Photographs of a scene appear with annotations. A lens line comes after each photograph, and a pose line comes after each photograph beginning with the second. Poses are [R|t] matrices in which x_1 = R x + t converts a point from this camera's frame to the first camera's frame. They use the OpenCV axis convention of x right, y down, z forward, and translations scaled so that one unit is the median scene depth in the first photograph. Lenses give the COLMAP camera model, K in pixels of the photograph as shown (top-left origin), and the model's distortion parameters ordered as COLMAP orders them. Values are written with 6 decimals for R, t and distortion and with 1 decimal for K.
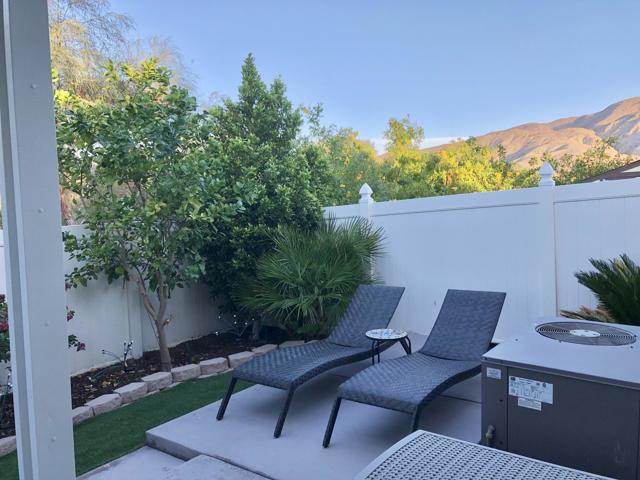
lens RADIAL K [[521.4, 0, 318.4], [0, 521.4, 238.0], [0, 0, 1]] dist [0.049178, -0.053695]
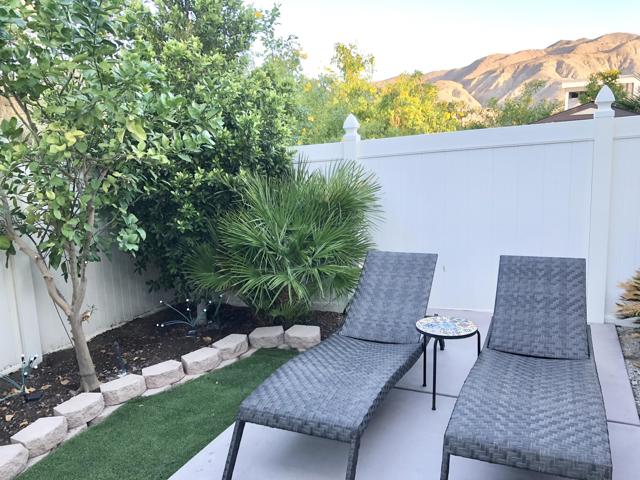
lens RADIAL K [[521.4, 0, 321.0], [0, 521.4, 244.4], [0, 0, 1]] dist [0.049178, -0.053695]
pose [[0.974872, -0.032152, 0.220434, -0.136216], [0.008010, 0.993949, 0.109551, -0.000913], [-0.222623, -0.105033, 0.969230, 0.282548]]
